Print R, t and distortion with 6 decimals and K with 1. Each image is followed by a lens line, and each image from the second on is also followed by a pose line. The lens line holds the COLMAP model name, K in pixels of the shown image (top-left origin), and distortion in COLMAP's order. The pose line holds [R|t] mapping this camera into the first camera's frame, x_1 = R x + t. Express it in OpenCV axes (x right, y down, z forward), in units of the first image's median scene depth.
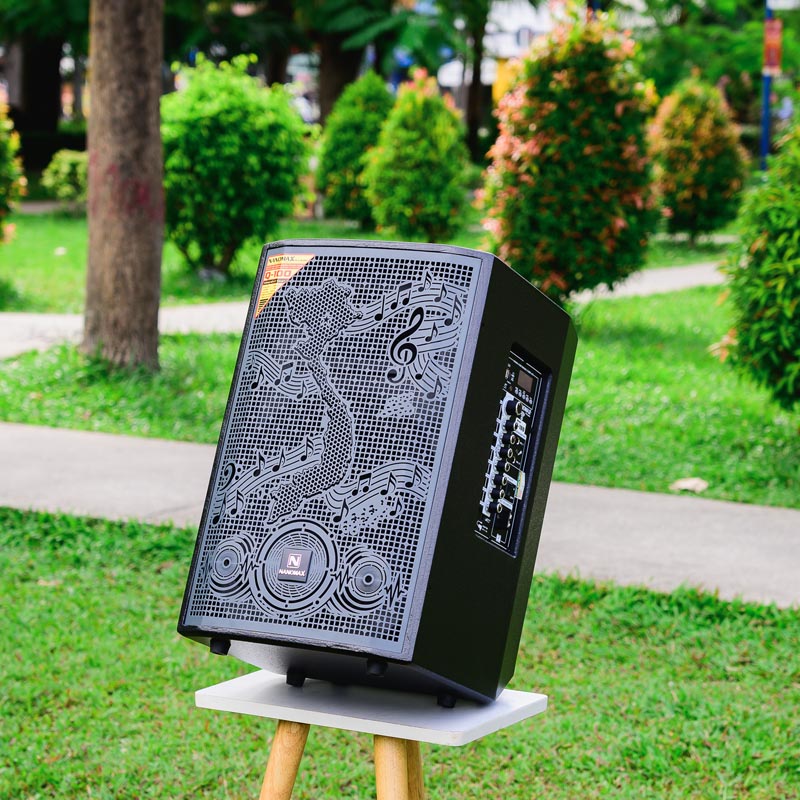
lens RADIAL K [[2596.5, 0, 399.5], [0, 2596.5, 399.6], [0, 0, 1]] dist [0.095587, 0.000000]
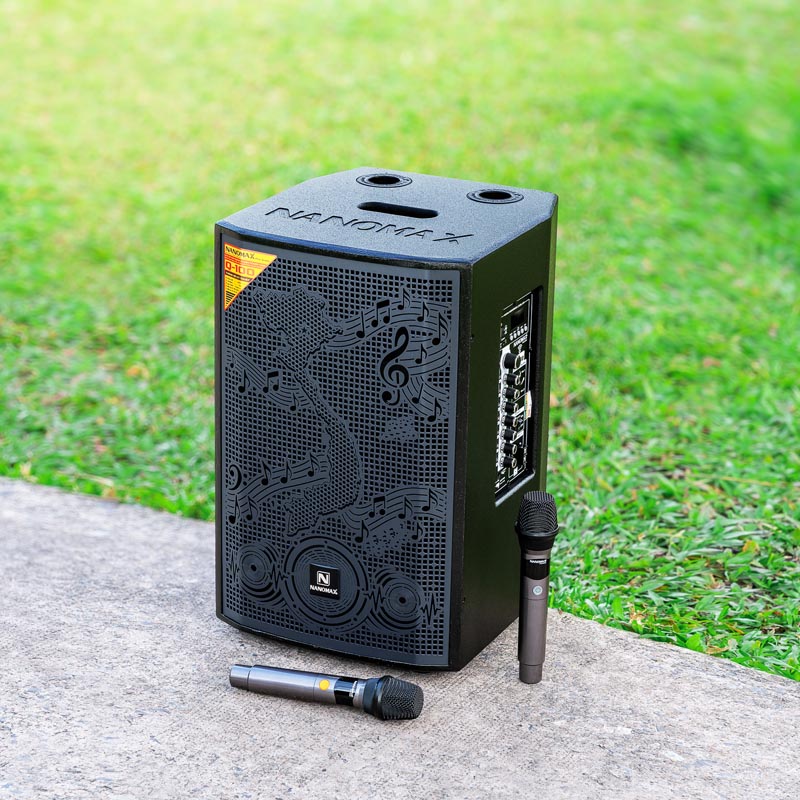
lens RADIAL K [[2593.3, 0, 400.9], [0, 2593.3, 400.5], [0, 0, 1]] dist [0.232517, 0.000000]
pose [[0.983256, -0.179546, -0.031146, 0.031575], [0.167770, 0.825208, 0.539338, -0.520749], [-0.071134, -0.535533, 0.841513, 0.194778]]
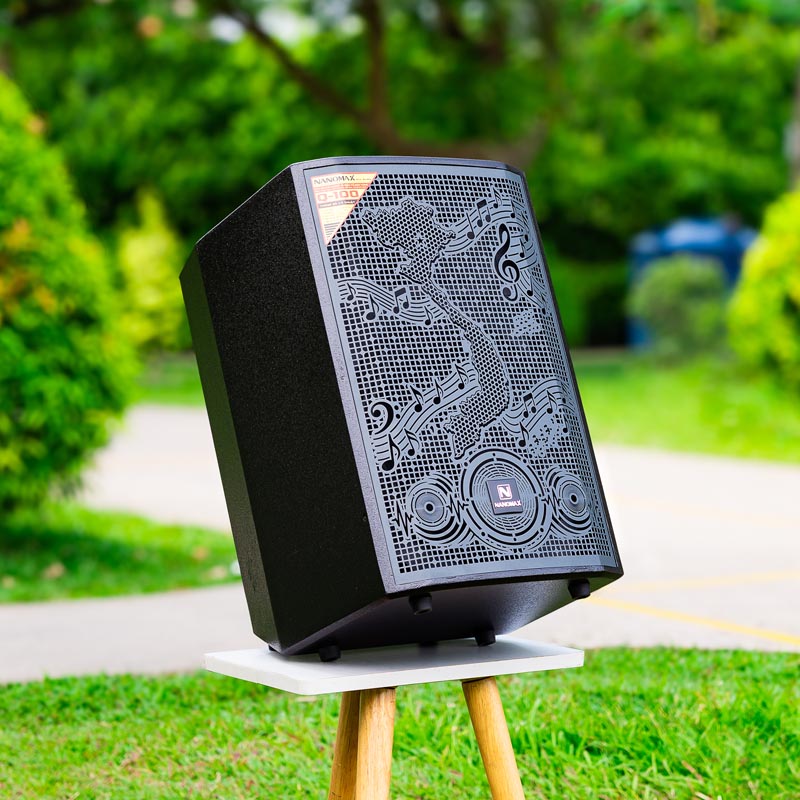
lens RADIAL K [[2596.5, 0, 399.9], [0, 2596.5, 400.2], [0, 0, 1]] dist [0.095587, 0.000000]
pose [[0.430581, -0.055262, 0.900859, -0.883432], [0.106865, 0.994224, 0.009911, 0.016073], [-0.896203, 0.092003, 0.433999, 0.620770]]
